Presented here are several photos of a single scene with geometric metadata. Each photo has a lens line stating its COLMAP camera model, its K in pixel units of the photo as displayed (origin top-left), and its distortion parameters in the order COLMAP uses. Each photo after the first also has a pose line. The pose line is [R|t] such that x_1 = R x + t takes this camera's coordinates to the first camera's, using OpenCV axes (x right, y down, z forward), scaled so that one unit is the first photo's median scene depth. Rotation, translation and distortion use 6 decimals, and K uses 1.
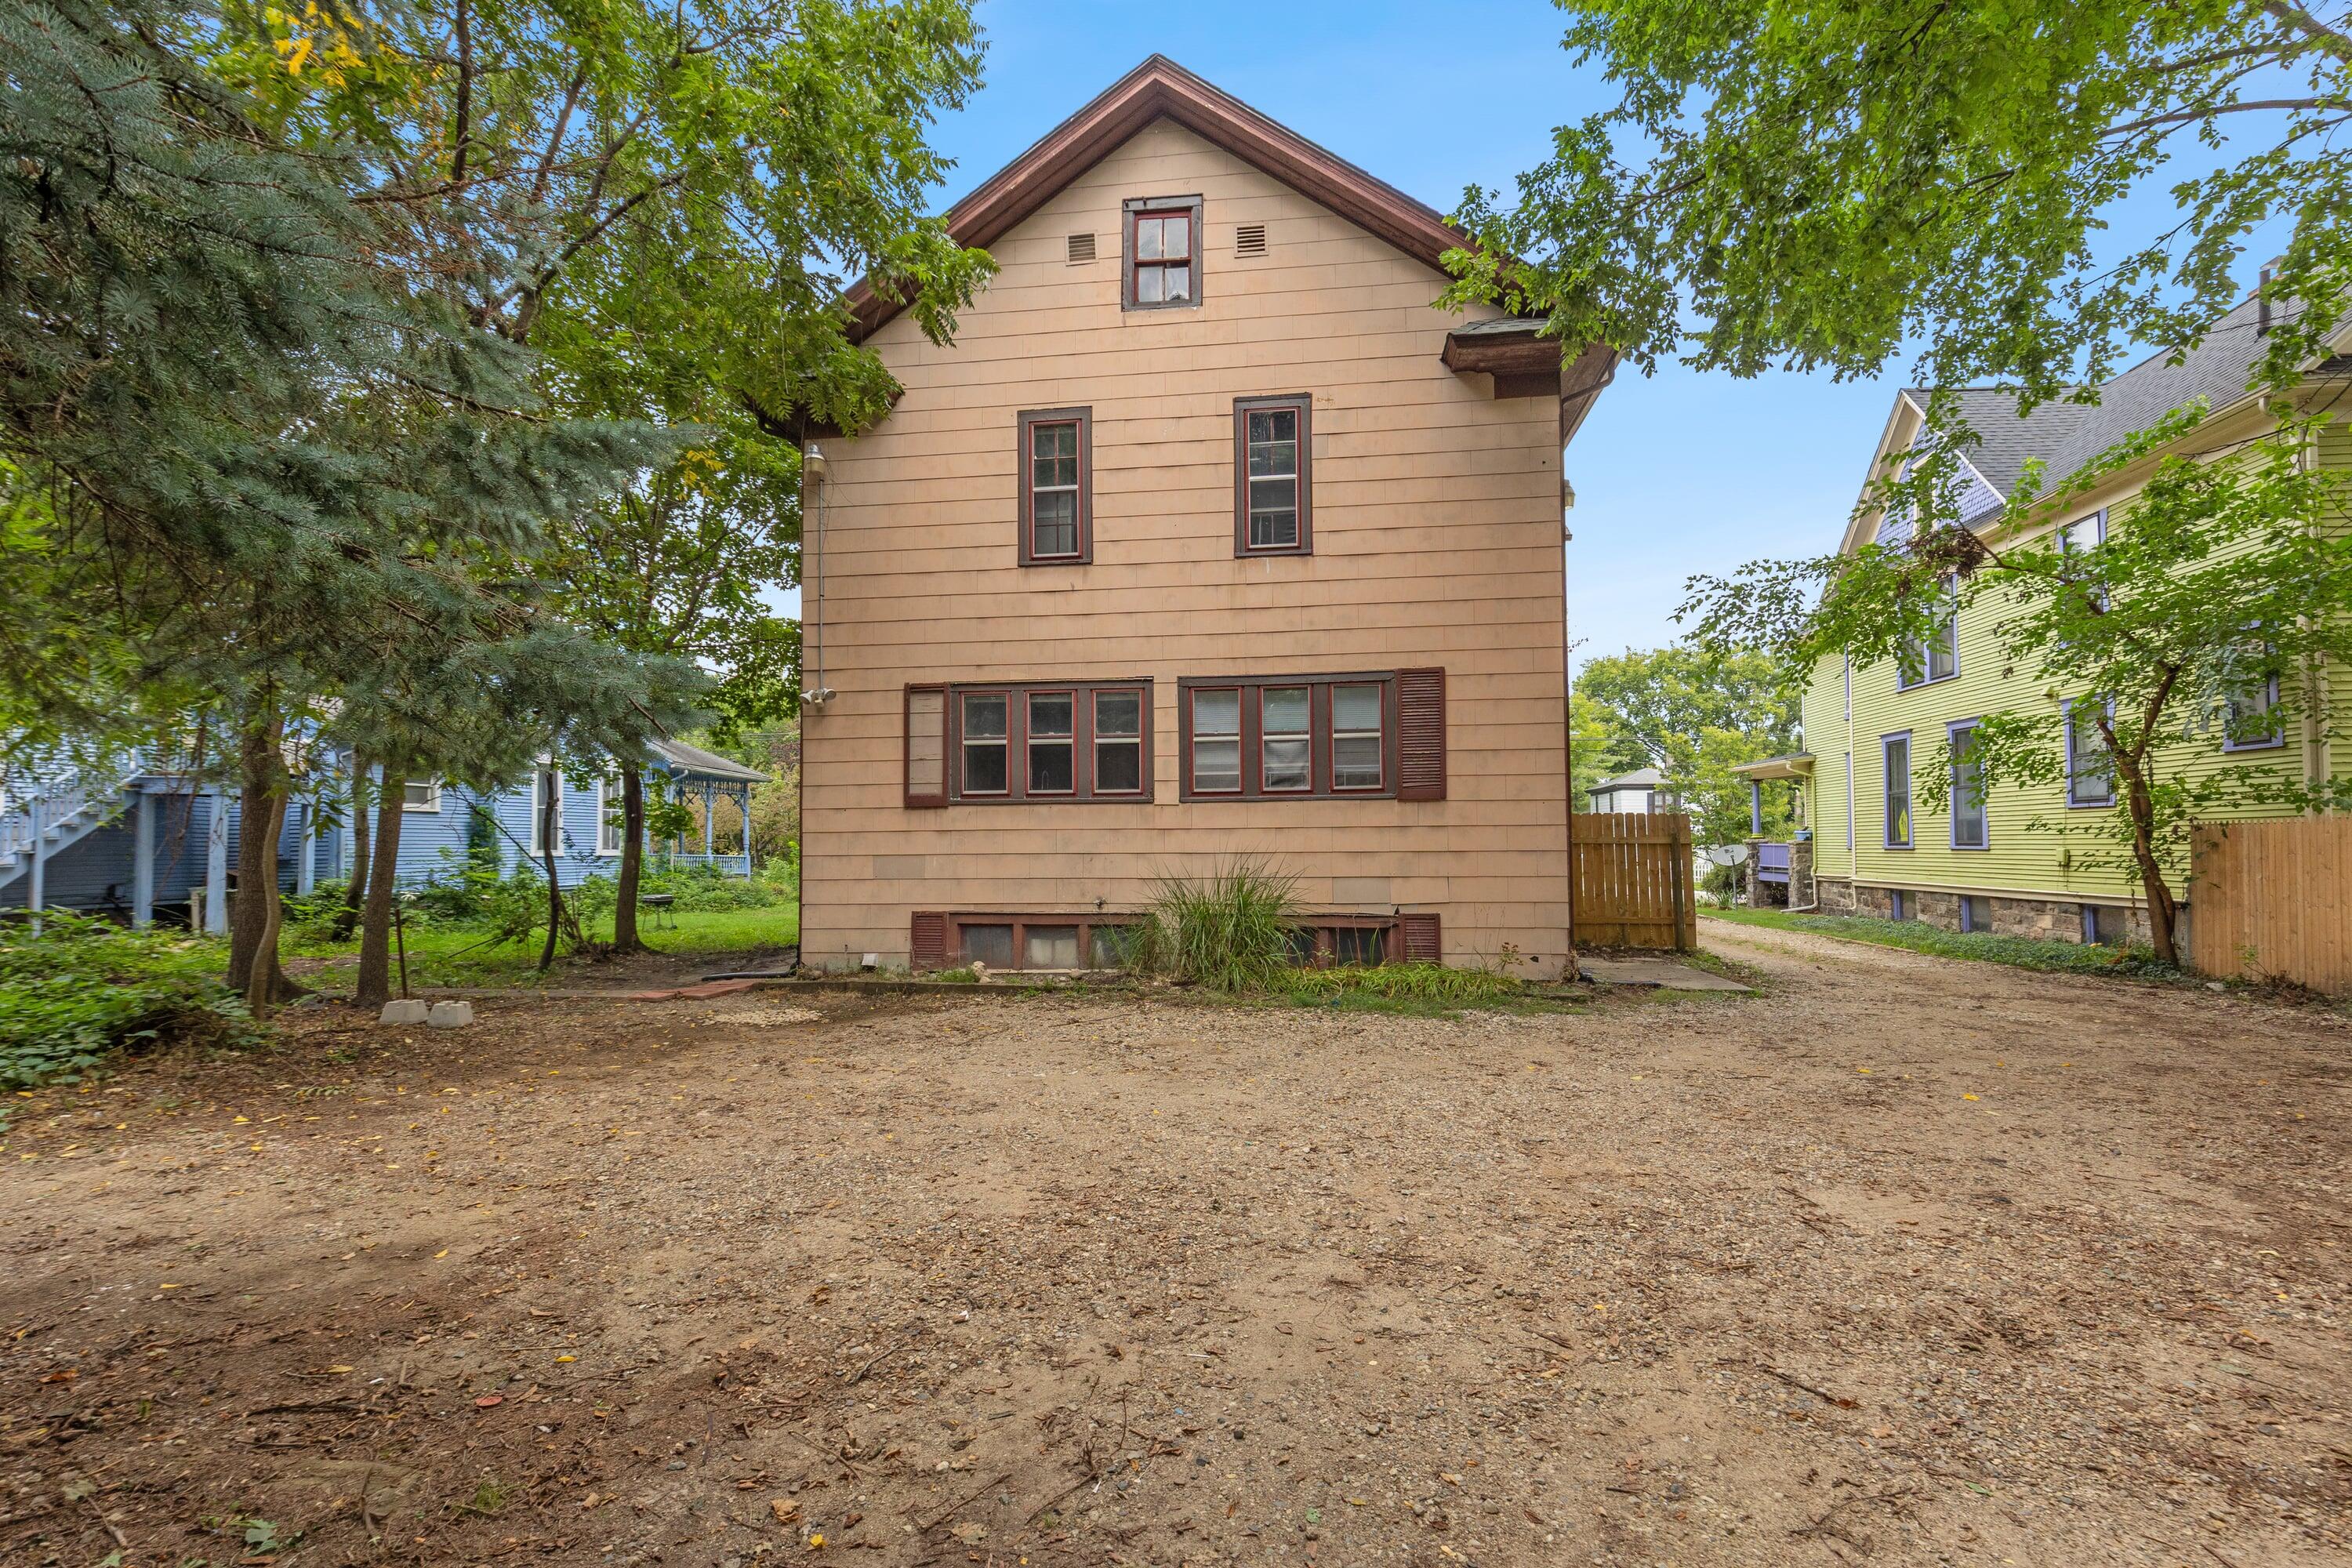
lens RADIAL K [[1074.8, 0, 1185.5], [0, 1074.8, 780.5], [0, 0, 1]] dist [0.009884, -0.000016]
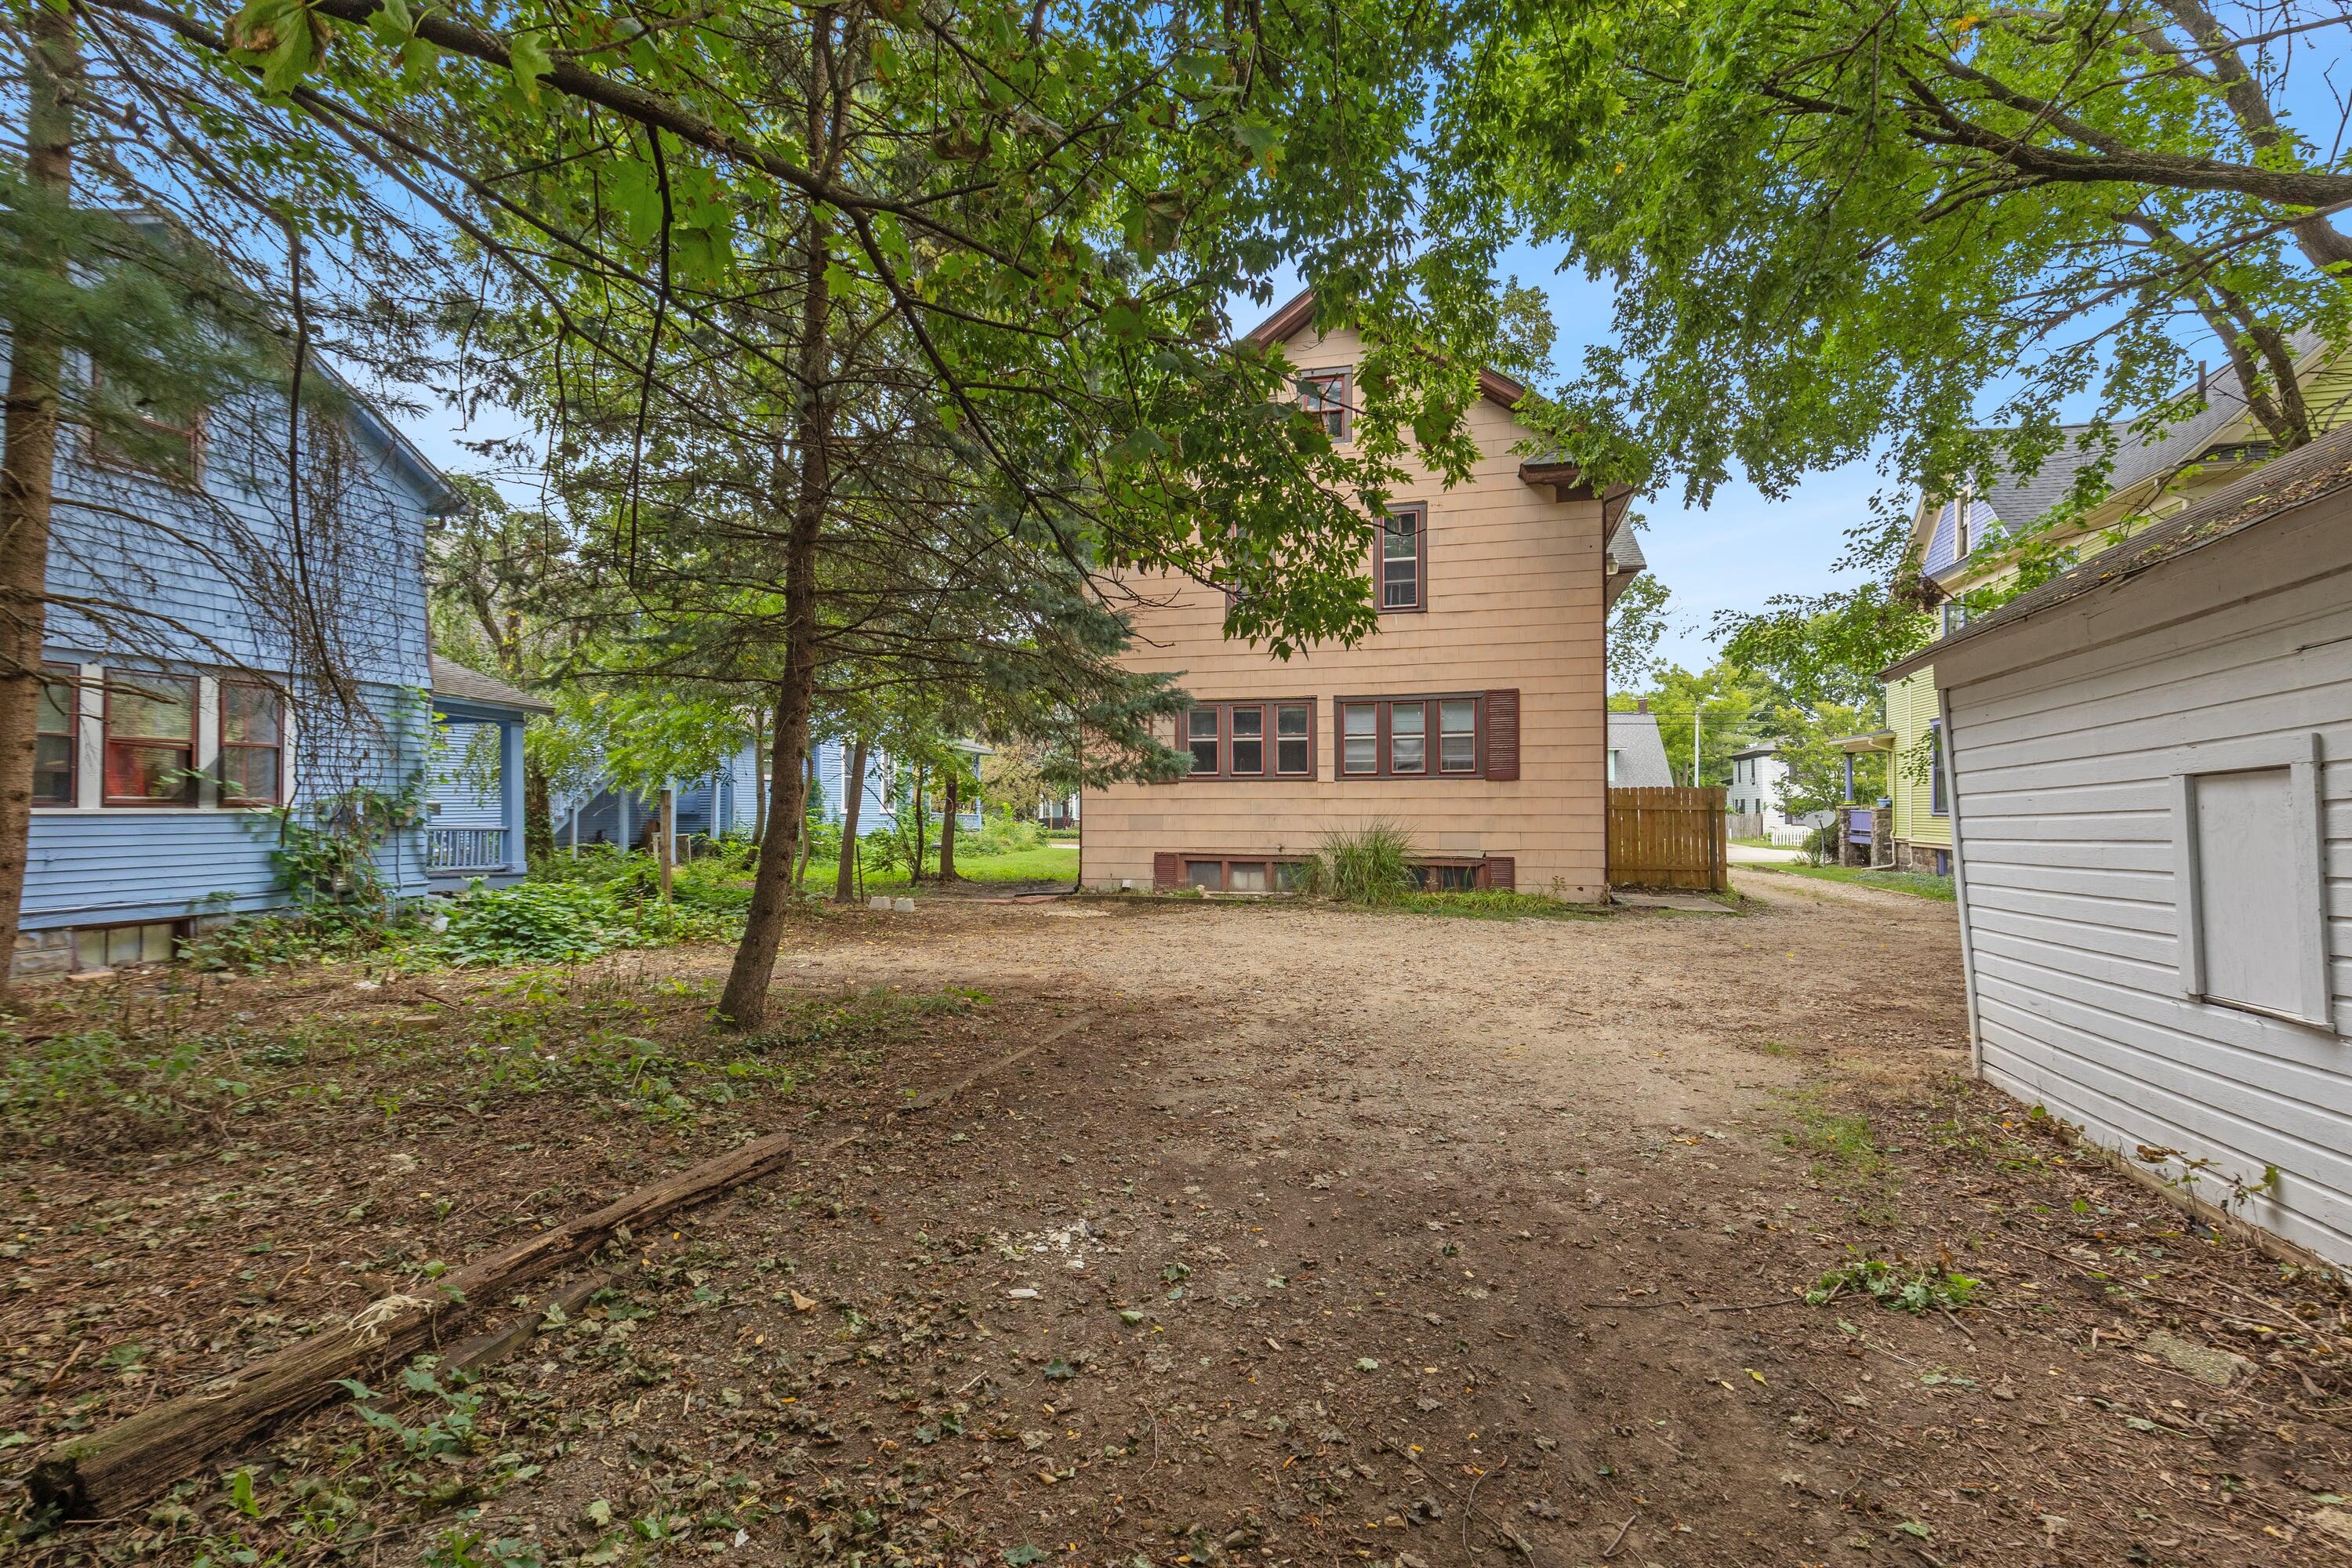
lens RADIAL K [[1074.8, 0, 1185.5], [0, 1074.8, 780.5], [0, 0, 1]] dist [0.009884, -0.000016]
pose [[0.991106, 0.002927, -0.133043, -0.012234], [0.001899, 0.999345, 0.036134, -0.033784], [0.133062, -0.036065, 0.990451, -0.498304]]
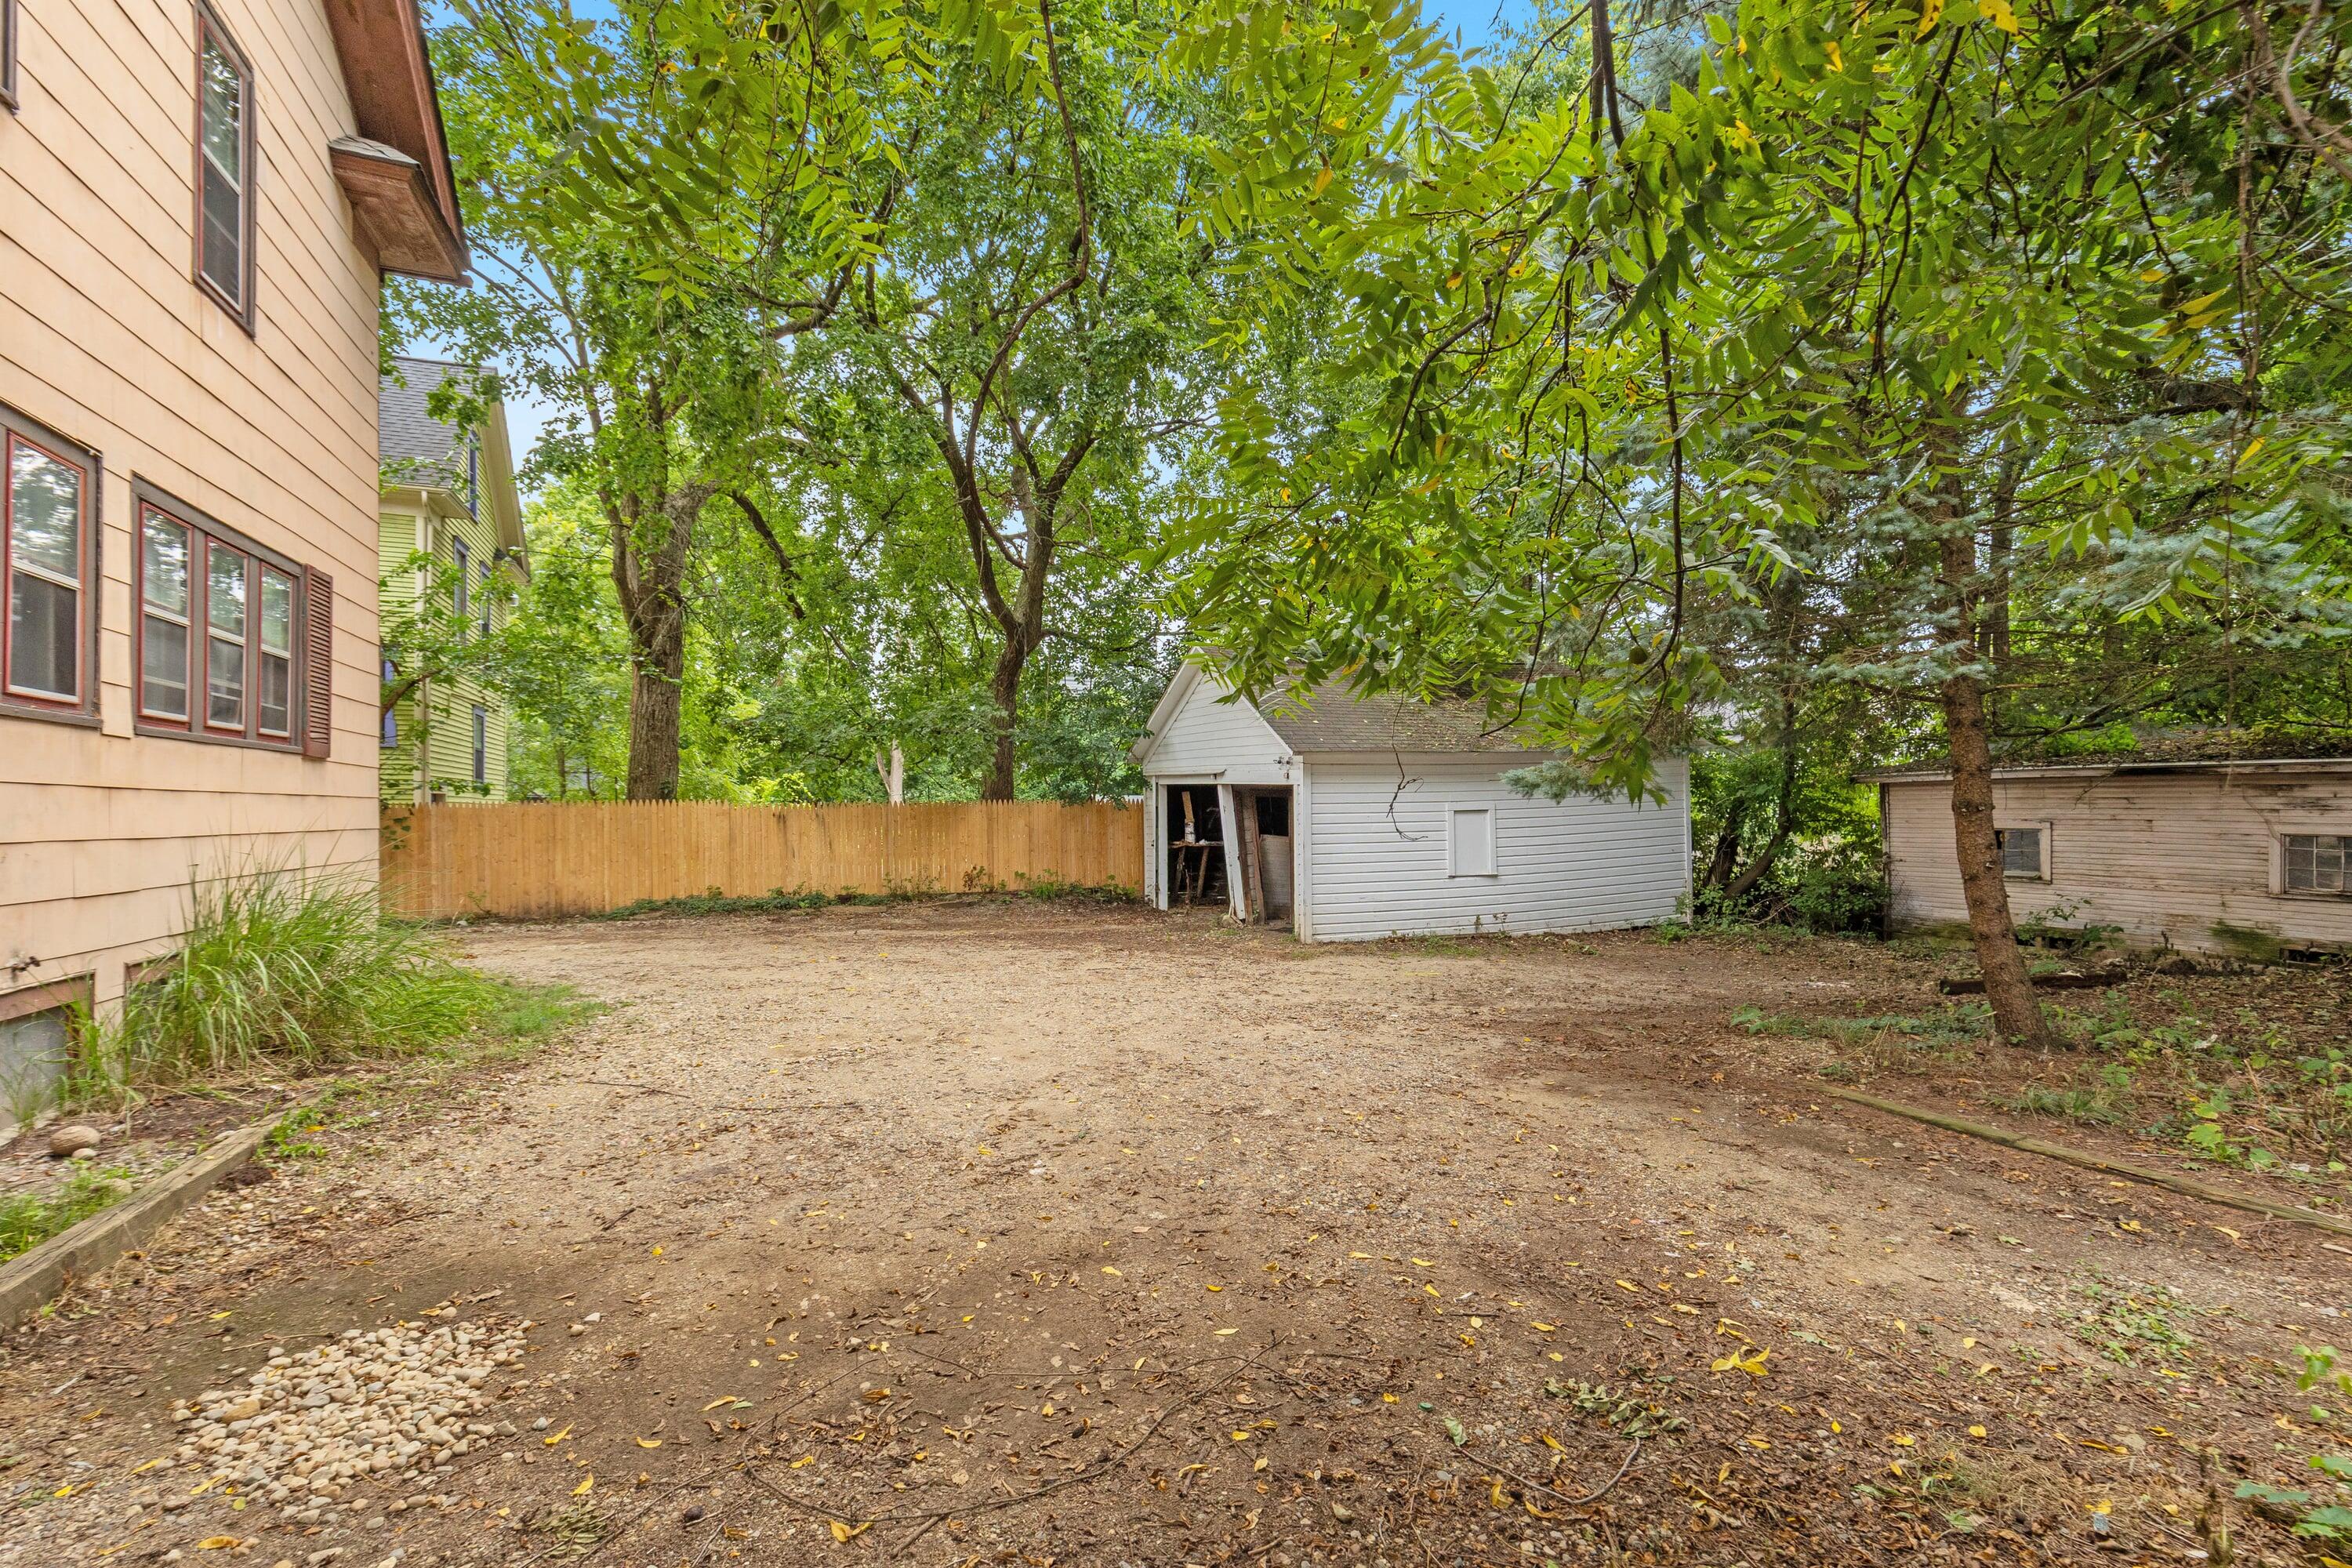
lens RADIAL K [[1074.8, 0, 1185.5], [0, 1074.8, 780.5], [0, 0, 1]] dist [0.009884, -0.000016]
pose [[-0.498682, 0.031975, 0.866195, -0.662171], [-0.052580, 0.996363, -0.067051, 0.049329], [-0.865189, -0.078981, -0.495188, 0.836629]]
